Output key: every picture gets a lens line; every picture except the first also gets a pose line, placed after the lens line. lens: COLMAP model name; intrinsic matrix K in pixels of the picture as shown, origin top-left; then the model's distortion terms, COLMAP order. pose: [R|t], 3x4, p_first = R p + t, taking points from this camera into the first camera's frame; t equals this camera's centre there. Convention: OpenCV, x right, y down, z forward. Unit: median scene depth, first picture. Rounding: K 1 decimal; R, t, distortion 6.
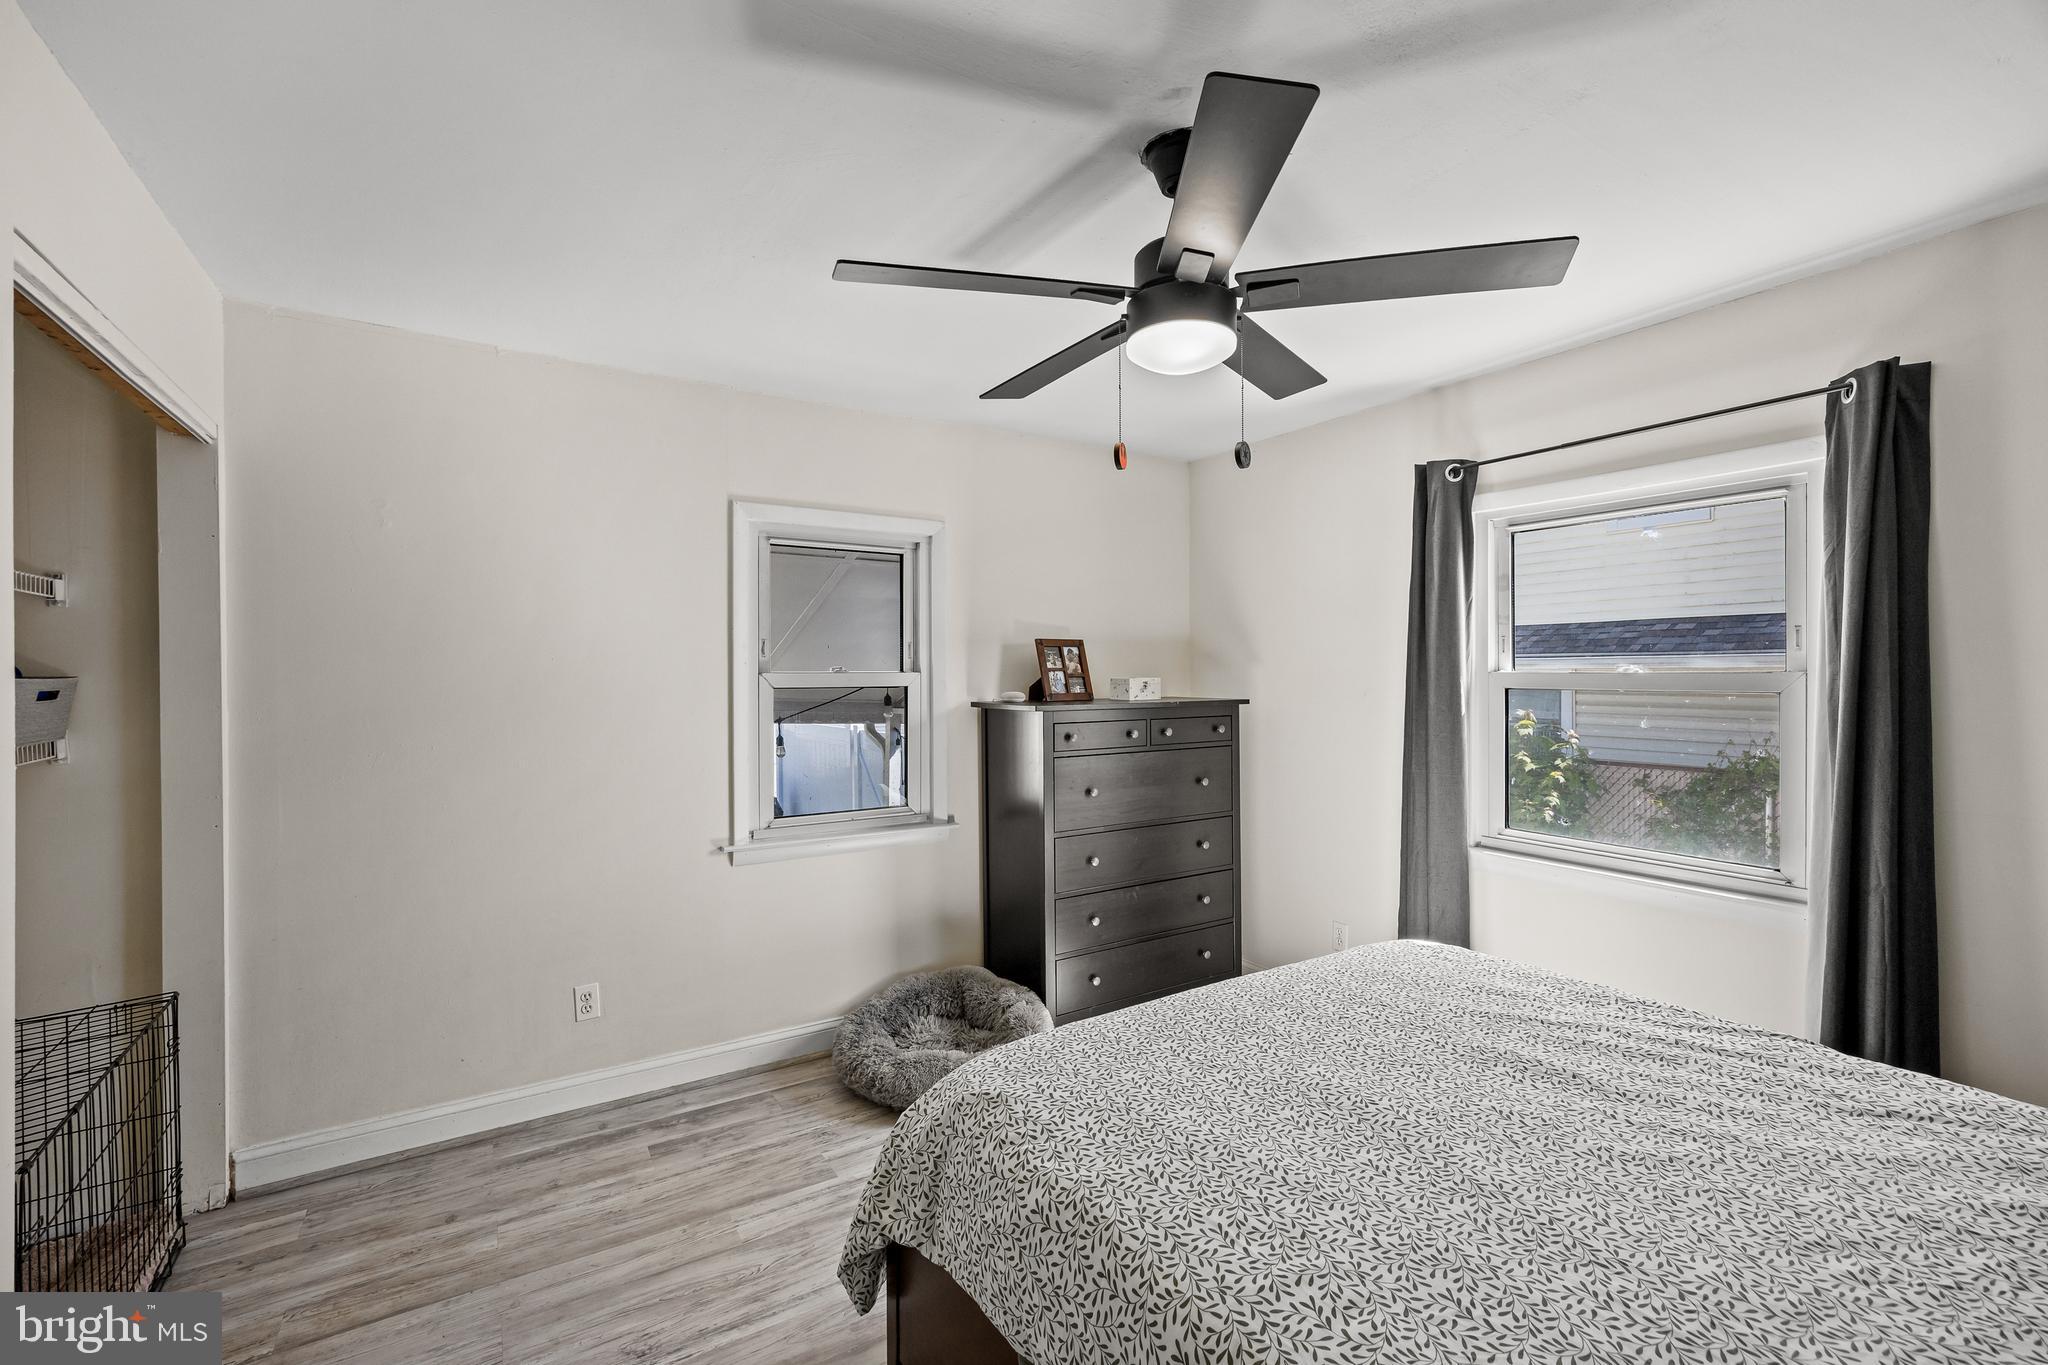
lens RADIAL K [[879.1, 0, 1022.2], [0, 879.1, 682.0], [0, 0, 1]] dist [-0.005165, 0.003076]
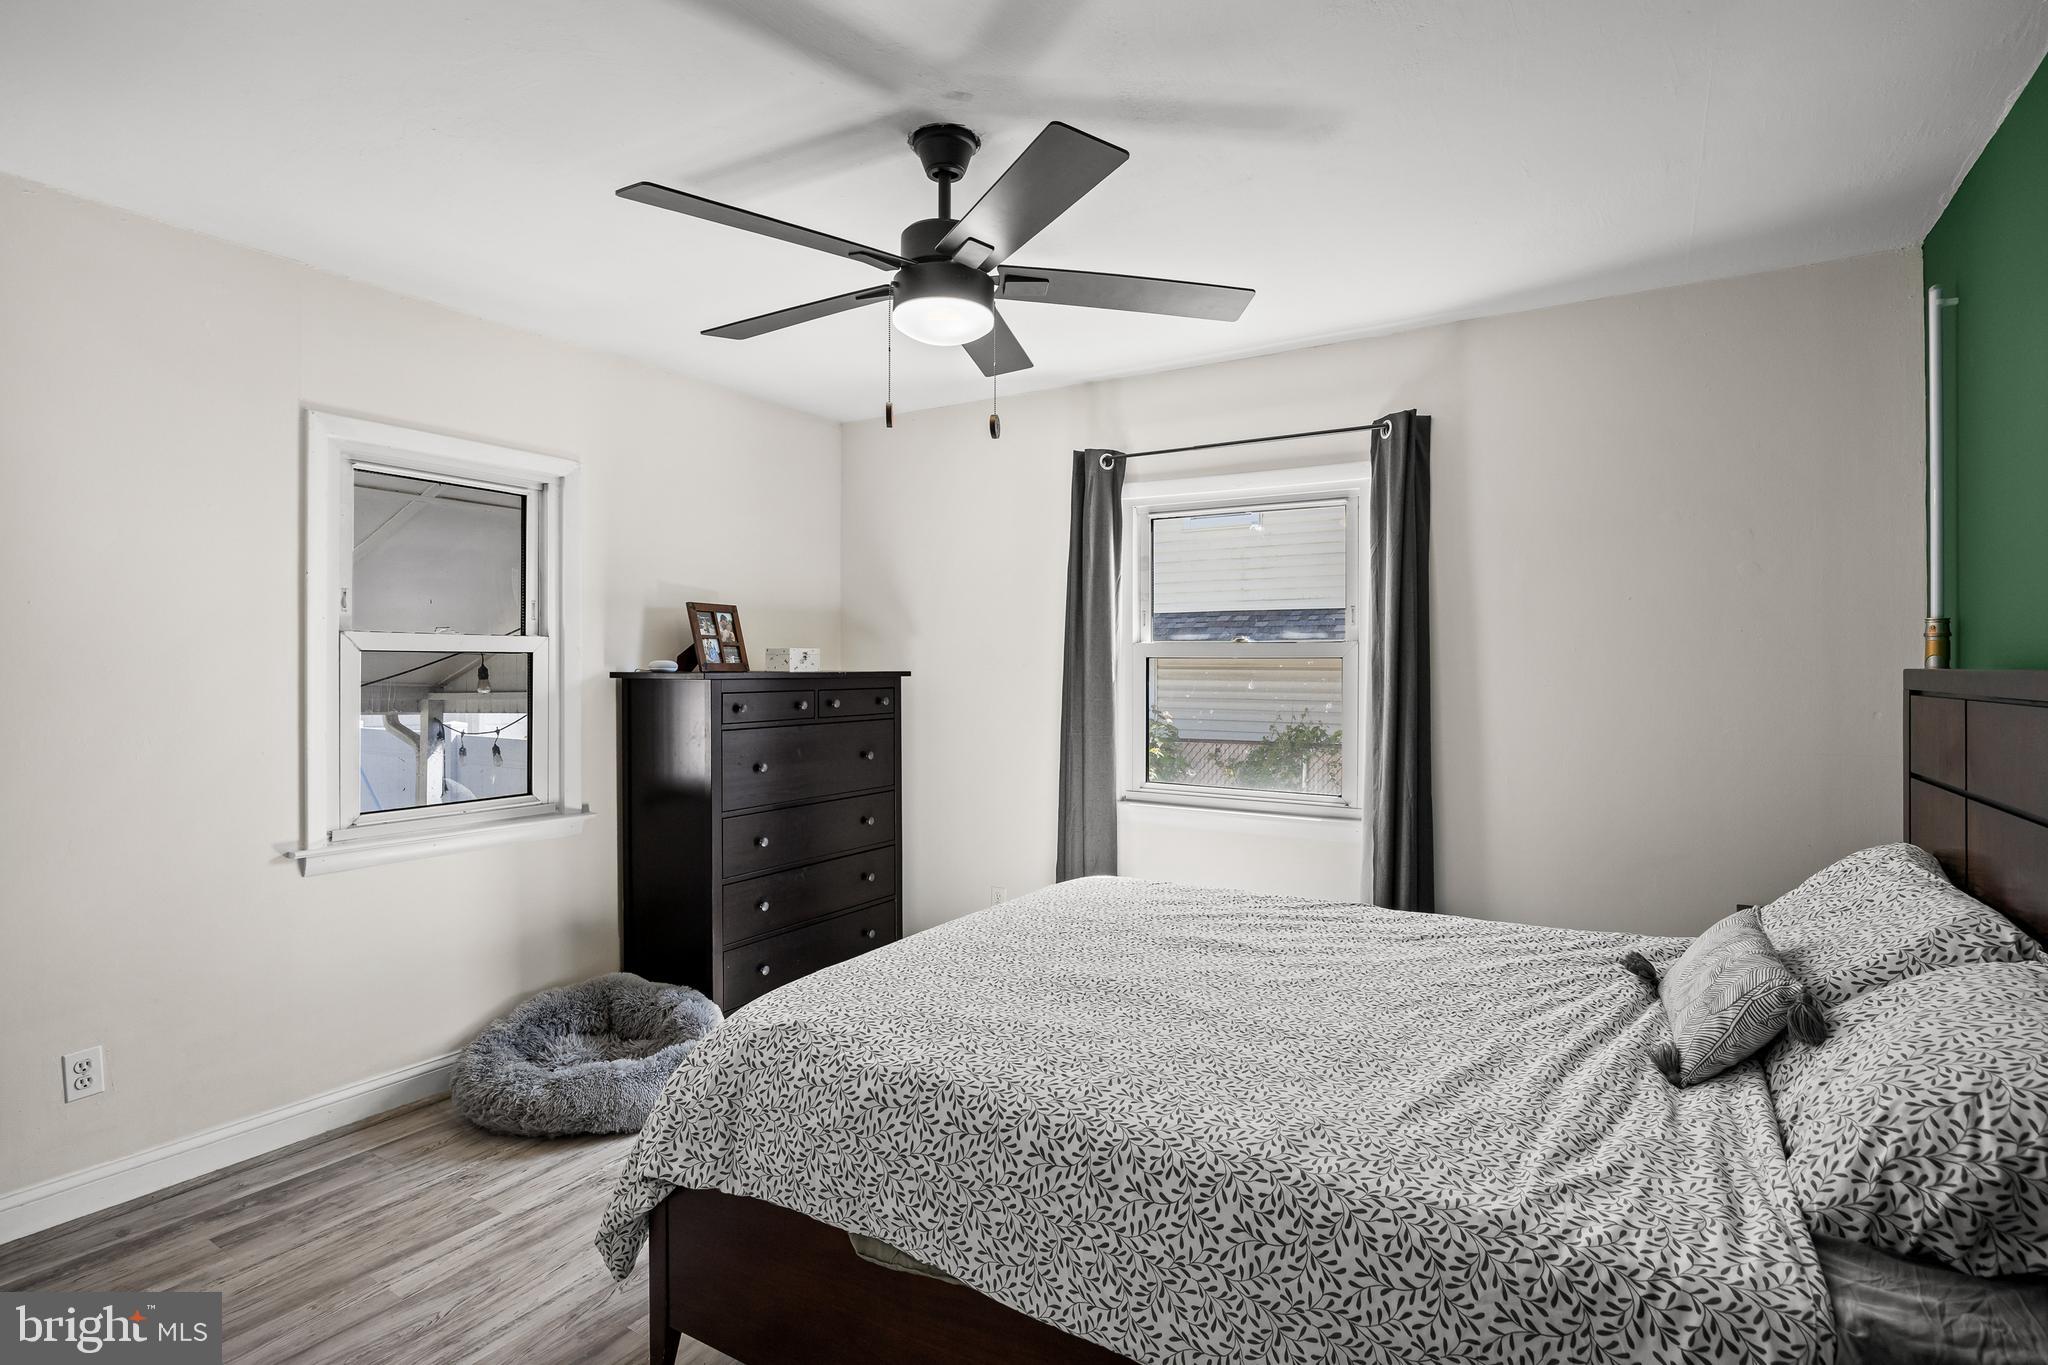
lens RADIAL K [[1018.0, 0, 1028.9], [0, 1018.0, 681.2], [0, 0, 1]] dist [-0.017516, 0.002291]
pose [[0.893889, 0.000839, 0.448288, -0.168283], [-0.001809, 0.999997, 0.001737, 0.035569], [-0.448286, -0.002363, 0.893887, -0.098687]]
